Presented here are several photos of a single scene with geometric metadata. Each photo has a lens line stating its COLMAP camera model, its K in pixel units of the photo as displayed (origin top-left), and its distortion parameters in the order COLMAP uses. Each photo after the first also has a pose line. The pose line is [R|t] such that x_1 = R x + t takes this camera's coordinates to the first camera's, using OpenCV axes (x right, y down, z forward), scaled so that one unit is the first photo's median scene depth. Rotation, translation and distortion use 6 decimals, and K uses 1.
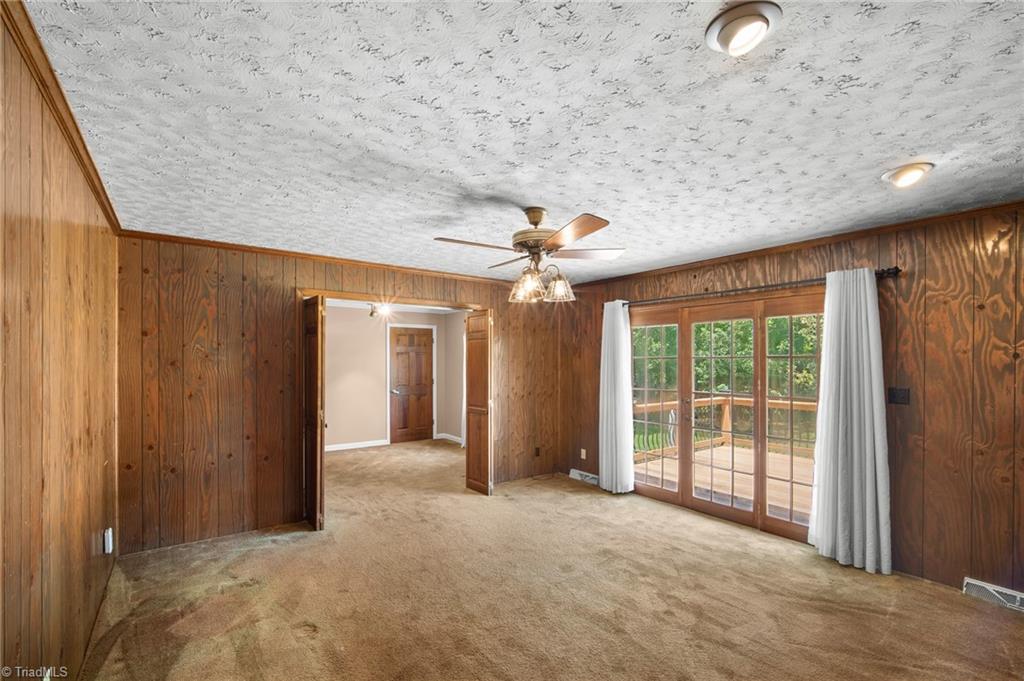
lens RADIAL K [[456.4, 0, 514.8], [0, 456.4, 359.4], [0, 0, 1]] dist [-0.007764, 0.002529]
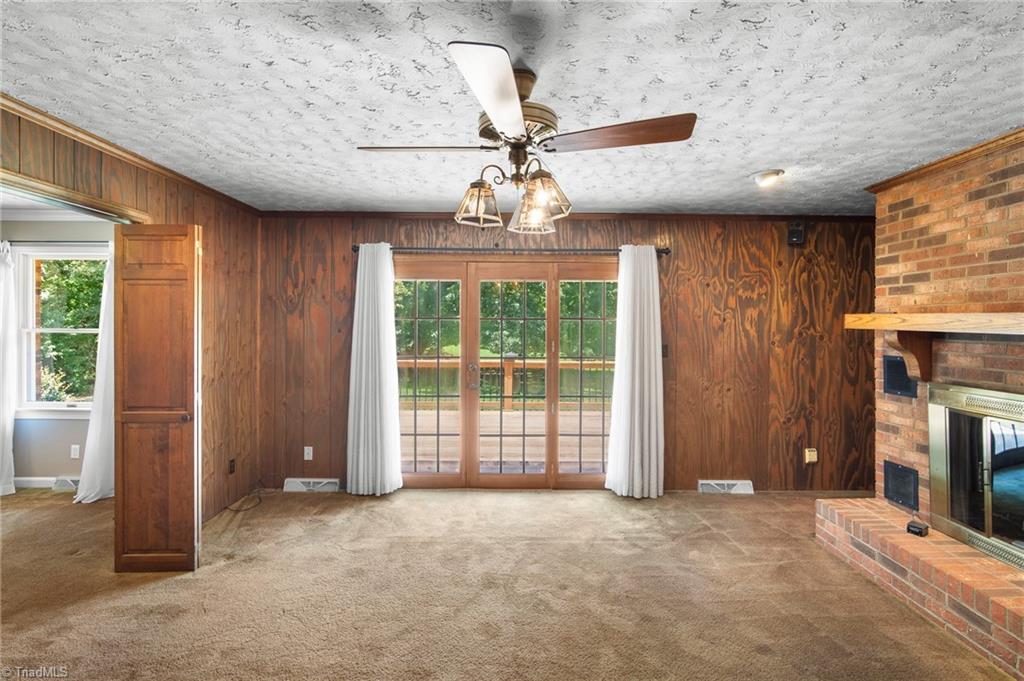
lens RADIAL K [[456.4, 0, 504.7], [0, 456.4, 322.9], [0, 0, 1]] dist [-0.007764, 0.002529]
pose [[0.590663, 0.001642, 0.806917, -0.316851], [-0.006382, 0.999976, 0.002637, 0.001530], [-0.806893, -0.006707, 0.590659, 0.445526]]
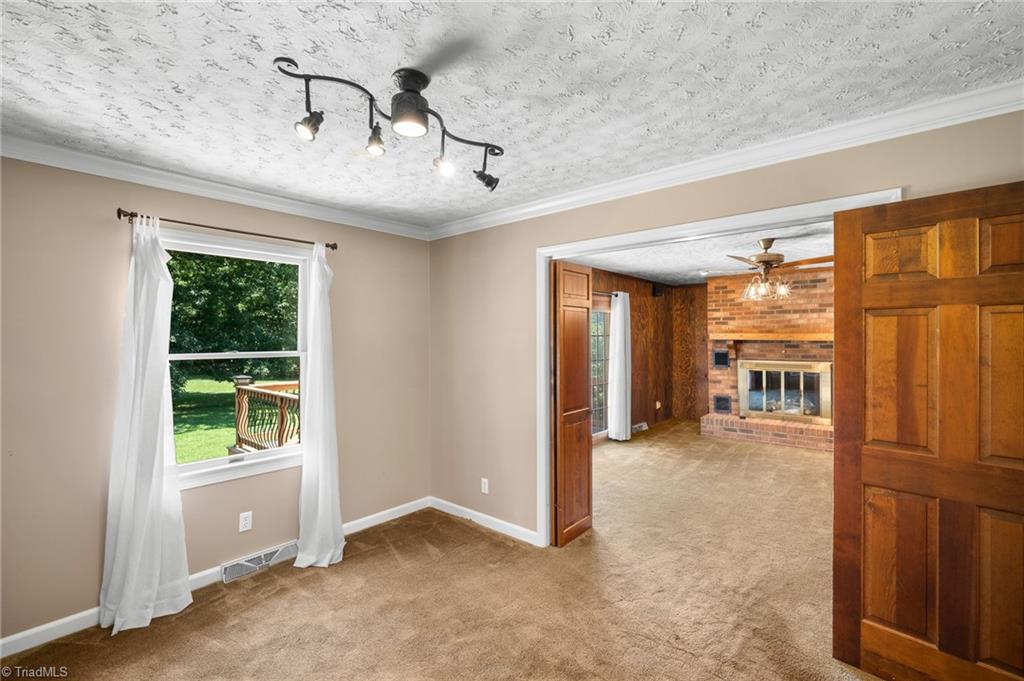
lens RADIAL K [[456.4, 0, 512.7], [0, 456.4, 335.3], [0, 0, 1]] dist [-0.007764, 0.002529]
pose [[-0.227822, 0.003822, 0.973695, -0.843286], [0.001197, 0.999993, -0.003645, -0.000805], [-0.973702, 0.000335, -0.227825, 1.477584]]
